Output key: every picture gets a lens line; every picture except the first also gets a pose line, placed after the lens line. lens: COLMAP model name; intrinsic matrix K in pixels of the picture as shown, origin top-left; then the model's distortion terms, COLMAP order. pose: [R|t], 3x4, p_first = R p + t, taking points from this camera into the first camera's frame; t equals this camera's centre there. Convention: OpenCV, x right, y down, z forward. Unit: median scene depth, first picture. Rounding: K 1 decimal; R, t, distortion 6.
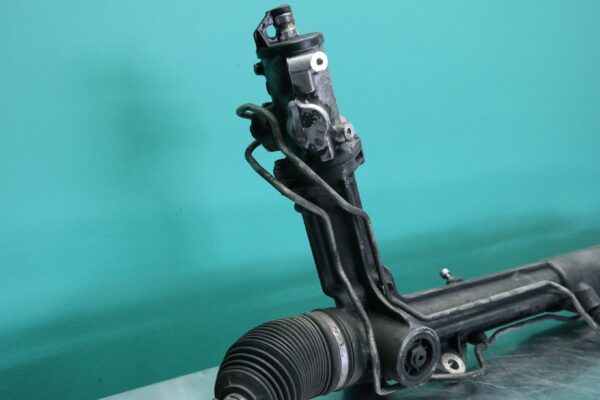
lens RADIAL K [[600.1, 0, 300.0], [0, 600.1, 200.0], [0, 0, 1]] dist [-0.068974, 0.203384]
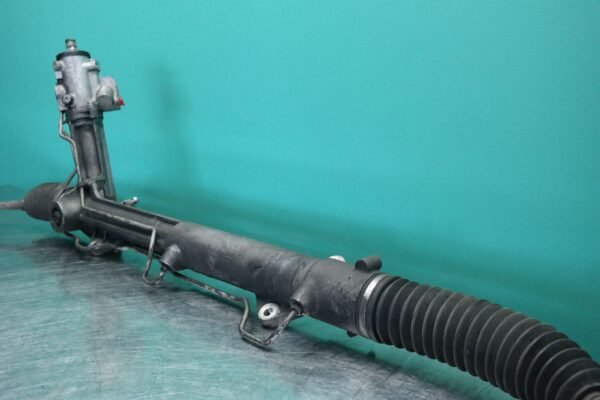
lens RADIAL K [[600.1, 0, 300.0], [0, 600.1, 200.0], [0, 0, 1]] dist [-0.068974, 0.203384]
pose [[0.195377, 0.194712, -0.961205, 2.190339], [-0.164916, 0.972660, 0.163511, -0.238834], [0.966763, 0.126572, 0.222146, 1.303024]]
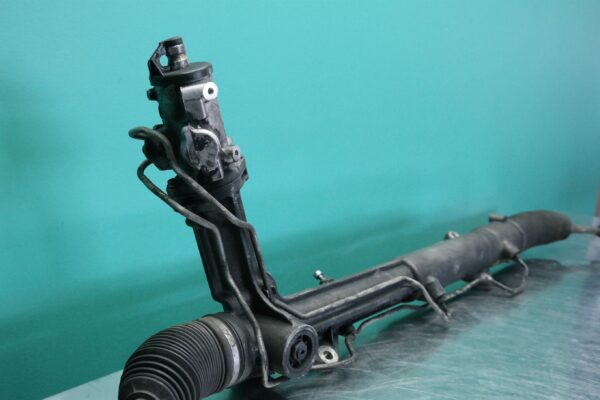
lens RADIAL K [[600.1, 0, 300.0], [0, 600.1, 200.0], [0, 0, 1]] dist [-0.068974, 0.203384]
pose [[0.971311, -0.018289, 0.237108, -0.065295], [0.015705, 0.999795, 0.012780, -0.038500], [-0.237293, -0.008690, 0.971399, -0.098525]]
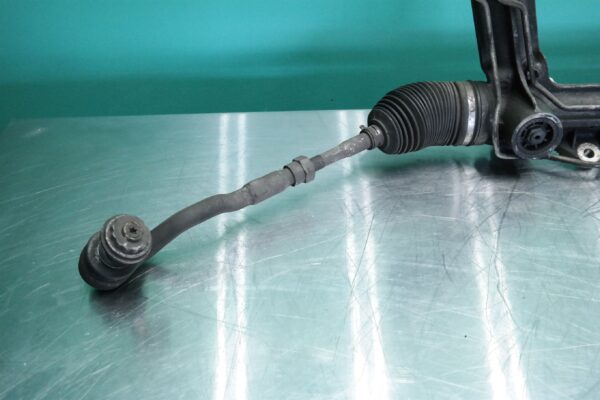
lens RADIAL K [[600.1, 0, 300.0], [0, 600.1, 200.0], [0, 0, 1]] dist [-0.068974, 0.203384]
pose [[0.846541, 0.292407, -0.444822, 0.360337], [-0.081924, 0.897233, 0.433891, -0.101789], [0.525982, -0.330865, 0.783499, -0.226483]]
